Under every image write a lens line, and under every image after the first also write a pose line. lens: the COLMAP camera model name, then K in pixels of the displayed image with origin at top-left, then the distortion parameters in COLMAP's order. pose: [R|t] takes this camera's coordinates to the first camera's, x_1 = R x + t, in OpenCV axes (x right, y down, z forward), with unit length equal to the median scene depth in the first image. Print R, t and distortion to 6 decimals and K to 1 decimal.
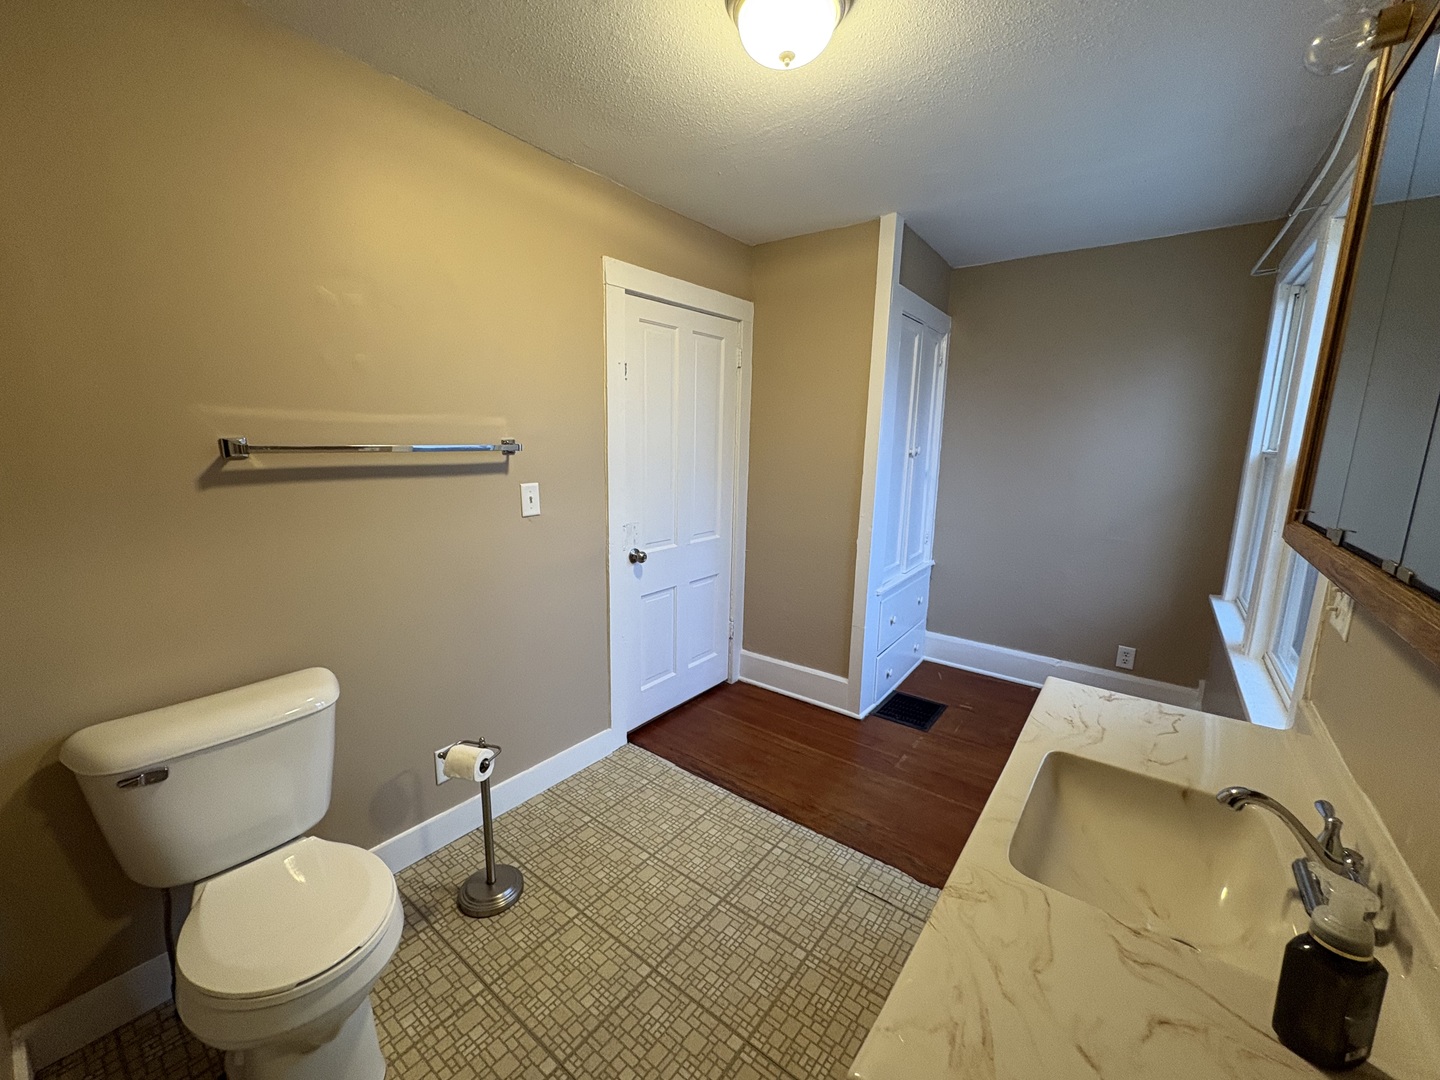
lens RADIAL K [[575.9, 0, 724.8], [0, 575.9, 531.6], [0, 0, 1]] dist [0.002305, 0.000158]
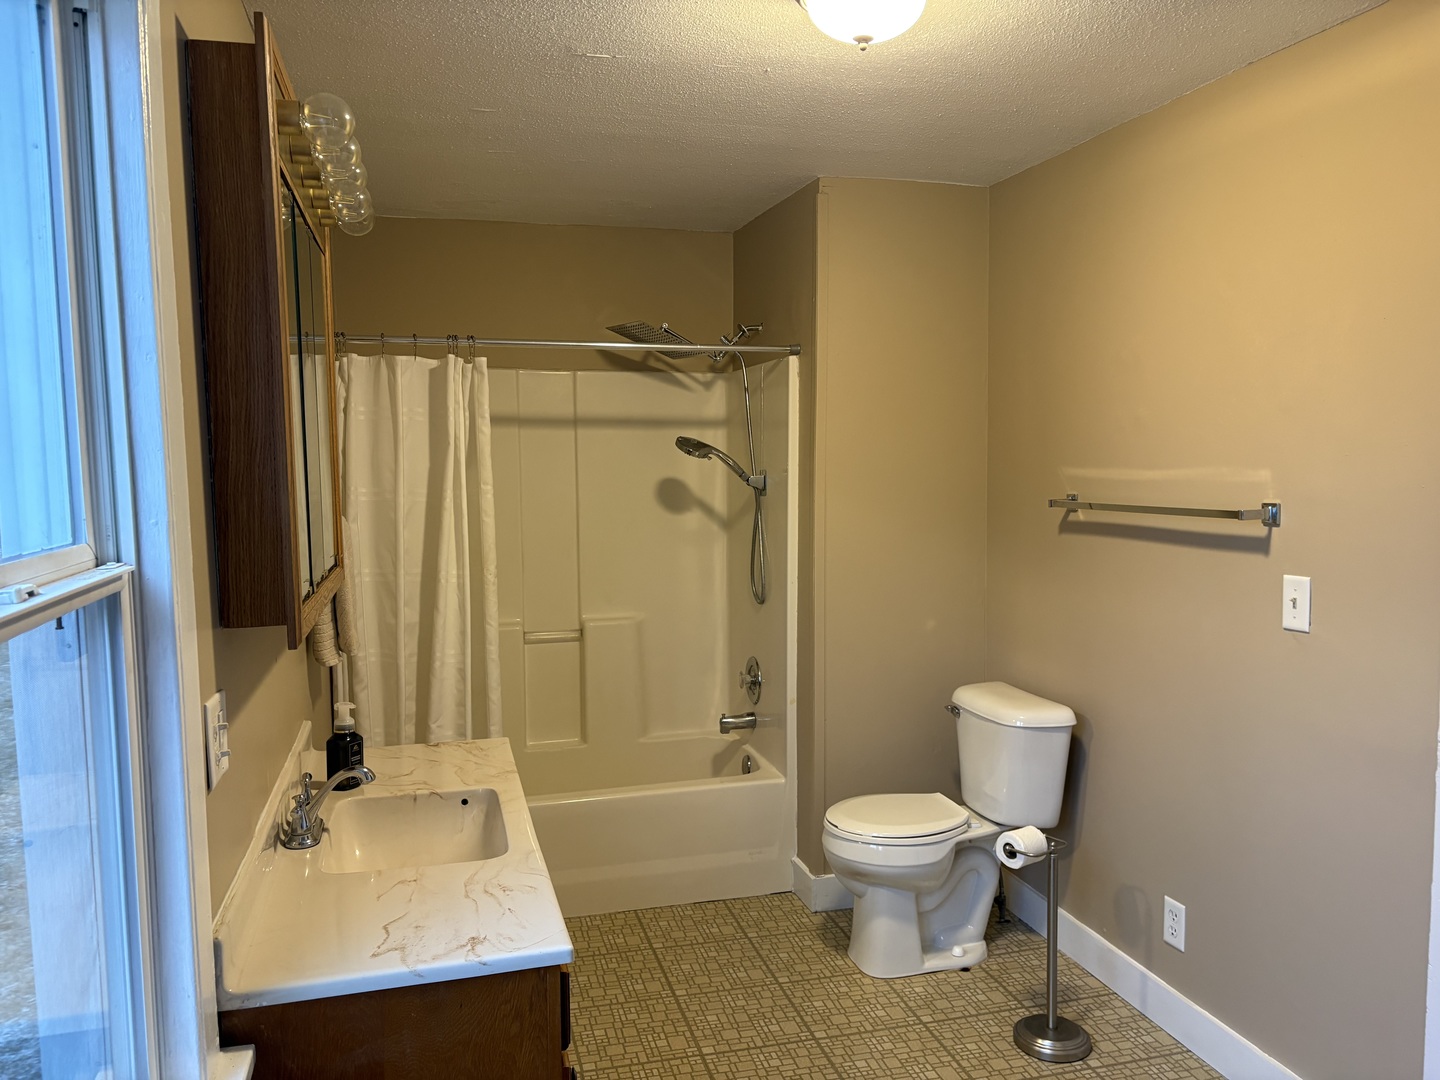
lens RADIAL K [[1062.6, 0, 724.9], [0, 1062.6, 544.9], [0, 0, 1]] dist [0.086961, 0.000261]
pose [[-0.601800, 0.059215, -0.796449, 1.218539], [-0.123432, 0.978369, 0.166006, -0.304576], [0.789051, 0.198210, -0.581474, 1.566405]]
